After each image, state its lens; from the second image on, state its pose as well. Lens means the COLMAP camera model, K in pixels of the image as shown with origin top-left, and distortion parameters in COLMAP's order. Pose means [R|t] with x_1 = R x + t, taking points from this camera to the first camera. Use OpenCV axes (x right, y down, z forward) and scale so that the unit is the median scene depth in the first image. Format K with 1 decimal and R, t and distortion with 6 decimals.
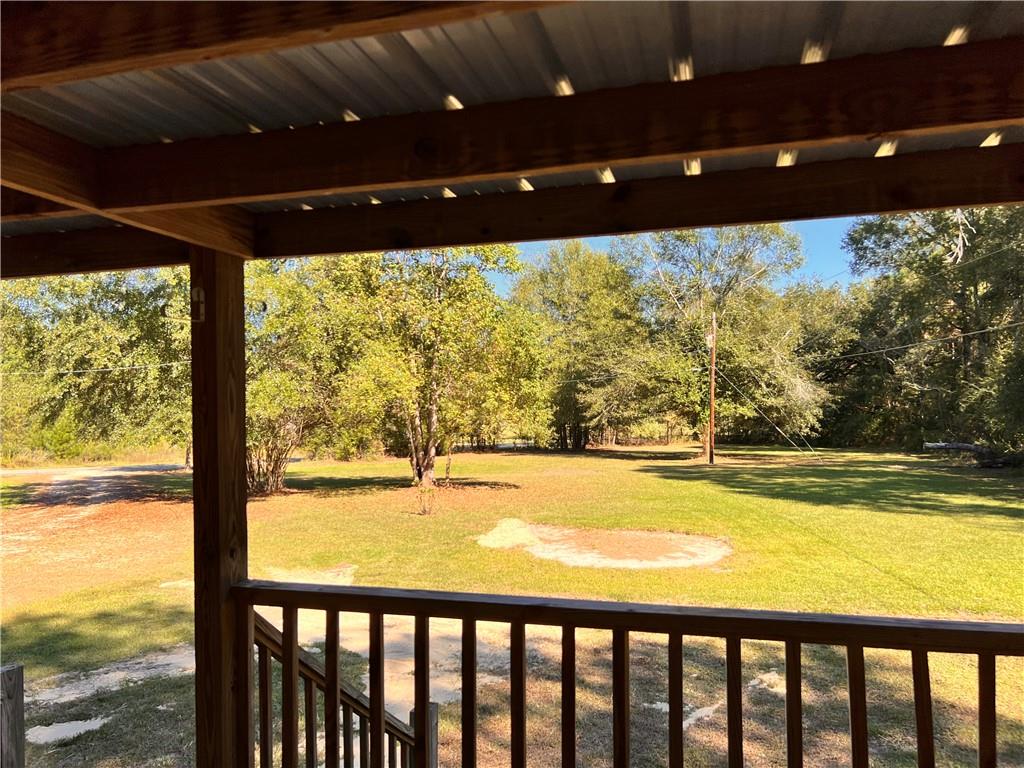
lens RADIAL K [[767.8, 0, 512.1], [0, 767.8, 383.2], [0, 0, 1]] dist [0.001130, -0.000799]
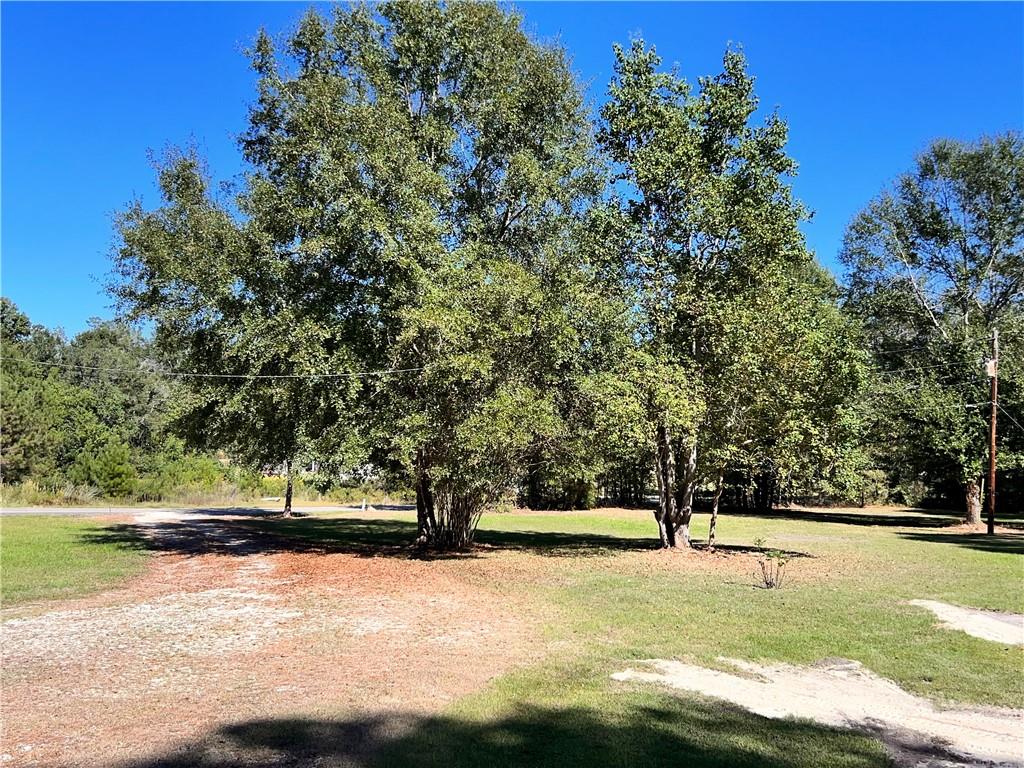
lens RADIAL K [[960.4, 0, 511.9], [0, 960.4, 385.8], [0, 0, 1]] dist [-0.011151, 0.000000]
pose [[0.994811, 0.024577, -0.098722, -0.109311], [-0.028307, 0.998931, -0.036558, 0.009280], [0.097718, 0.039163, 0.994443, 0.034458]]
